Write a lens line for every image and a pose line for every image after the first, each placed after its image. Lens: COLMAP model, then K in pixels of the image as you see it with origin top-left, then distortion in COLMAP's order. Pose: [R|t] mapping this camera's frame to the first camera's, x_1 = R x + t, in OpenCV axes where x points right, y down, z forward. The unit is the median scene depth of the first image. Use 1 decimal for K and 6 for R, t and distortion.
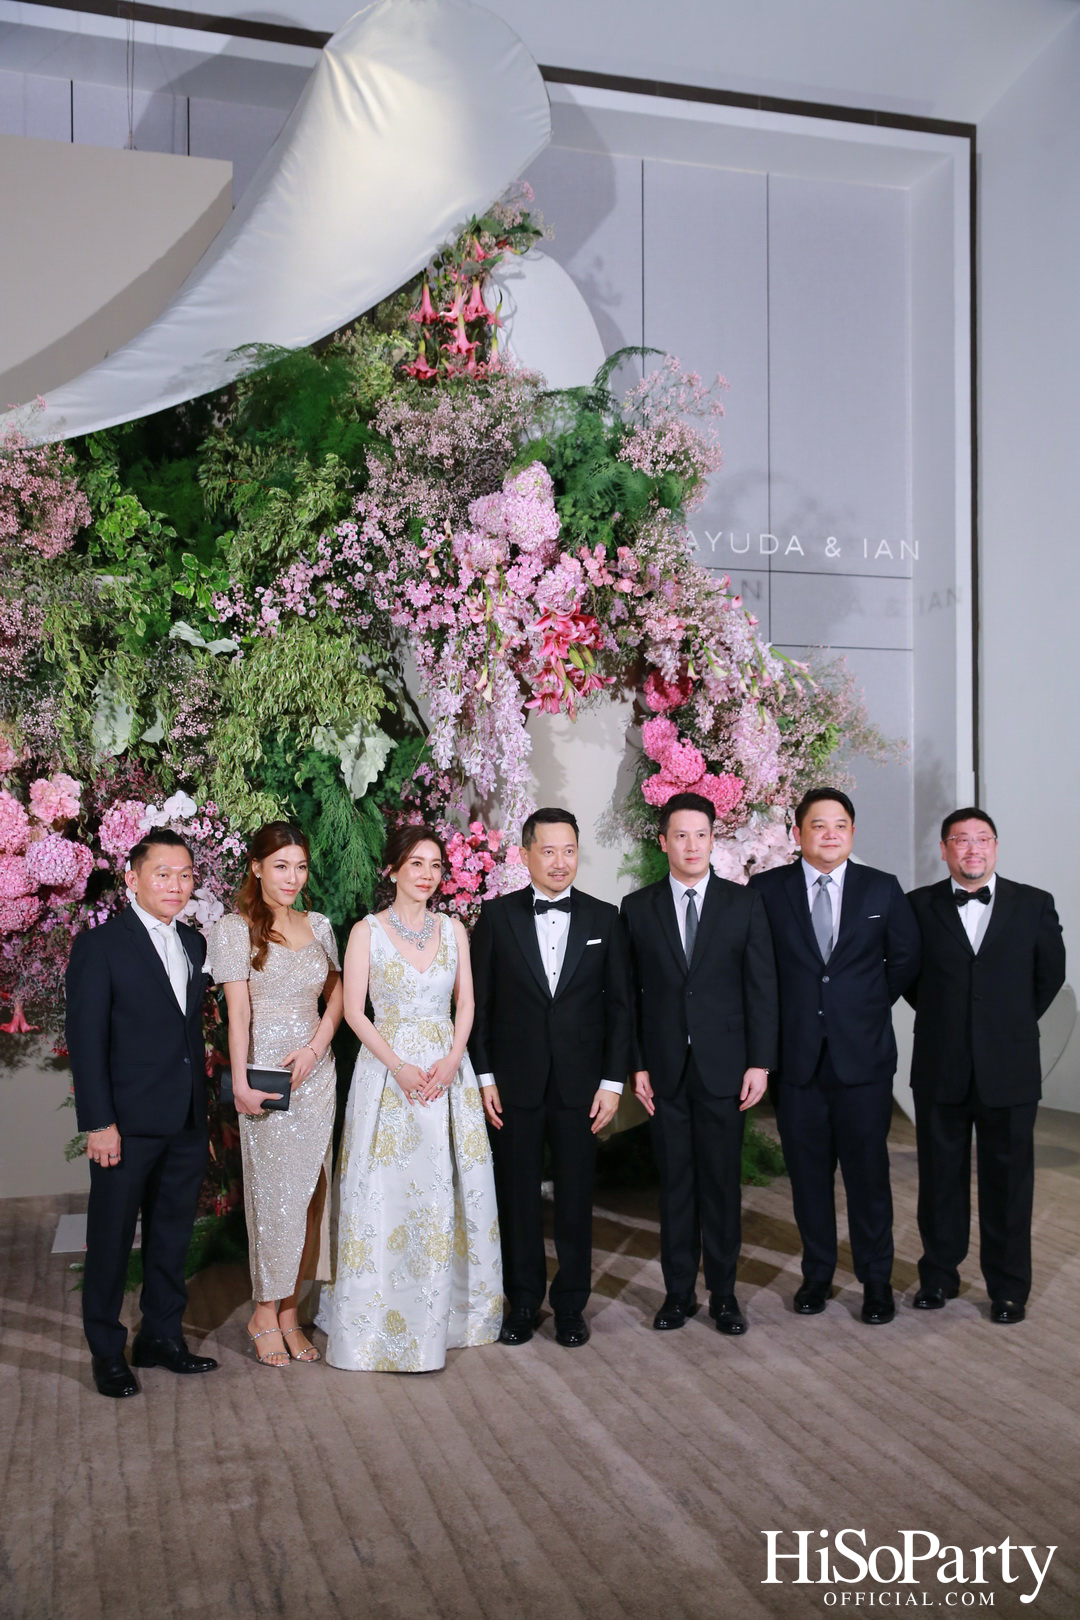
lens RADIAL K [[1617.3, 0, 549.8], [0, 1617.3, 826.0], [0, 0, 1]] dist [-0.003788, 0.053187]
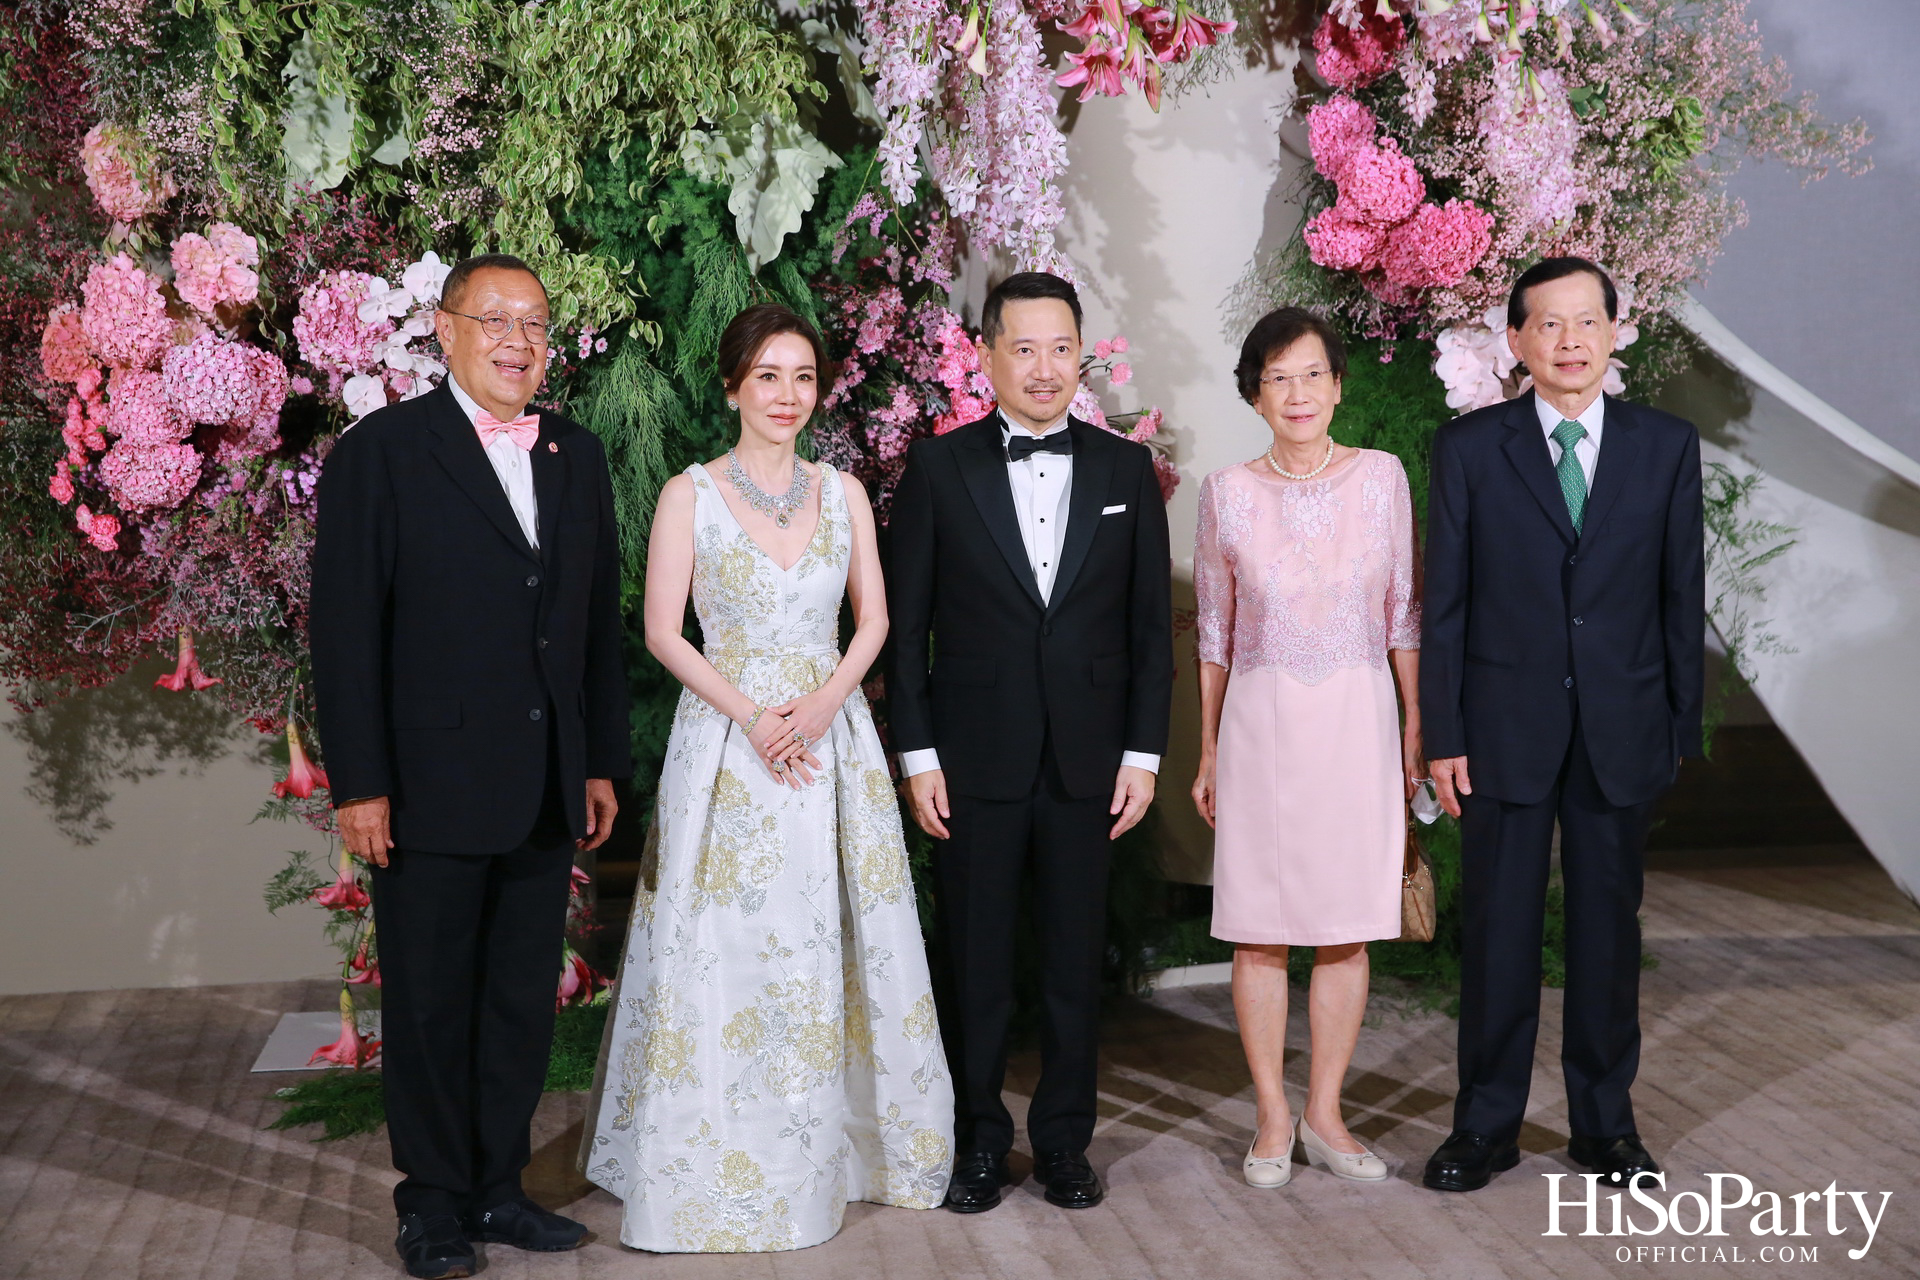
lens RADIAL K [[3196.4, 0, 961.2], [0, 3196.4, 668.1], [0, 0, 1]] dist [0.176900, 0.144117]
pose [[0.988623, 0.000600, -0.150411, 0.111630], [0.014403, 0.995019, 0.098637, 0.013204], [0.149721, -0.099681, 0.983691, -0.070625]]
